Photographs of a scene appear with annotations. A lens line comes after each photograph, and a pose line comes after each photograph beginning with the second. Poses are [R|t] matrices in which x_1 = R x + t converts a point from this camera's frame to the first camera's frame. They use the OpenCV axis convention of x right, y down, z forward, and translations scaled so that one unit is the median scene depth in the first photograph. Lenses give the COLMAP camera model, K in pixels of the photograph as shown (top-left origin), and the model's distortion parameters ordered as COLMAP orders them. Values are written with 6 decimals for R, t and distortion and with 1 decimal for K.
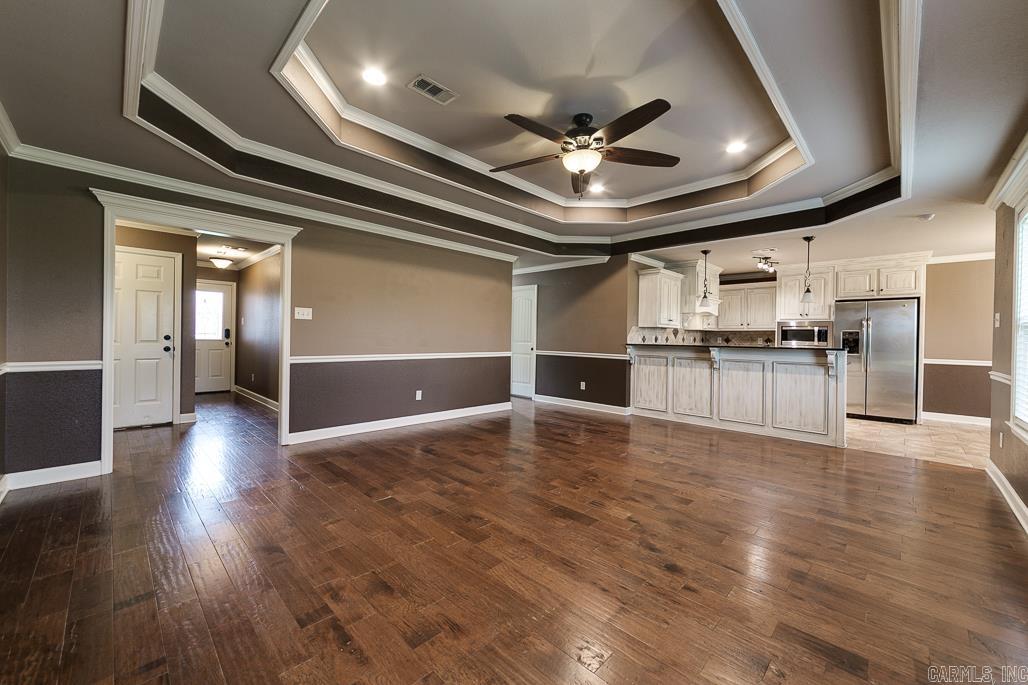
lens RADIAL K [[397.6, 0, 516.4], [0, 397.6, 337.2], [0, 0, 1]] dist [-0.000115, 0.000199]
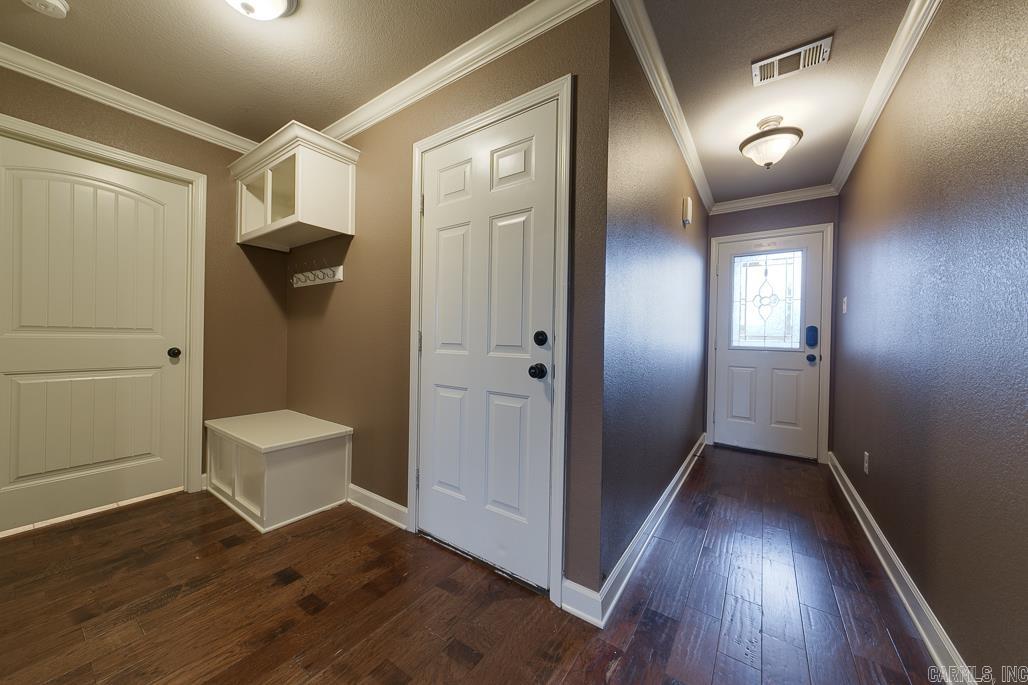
lens RADIAL K [[360.1, 0, 513.4], [0, 360.1, 337.1], [0, 0, 1]] dist [-0.001333, 0.002956]
pose [[0.154417, -0.004007, -0.987998, -0.367217], [-0.019664, 0.999781, -0.007129, 0.001671], [0.987810, 0.020528, 0.154304, 0.594034]]
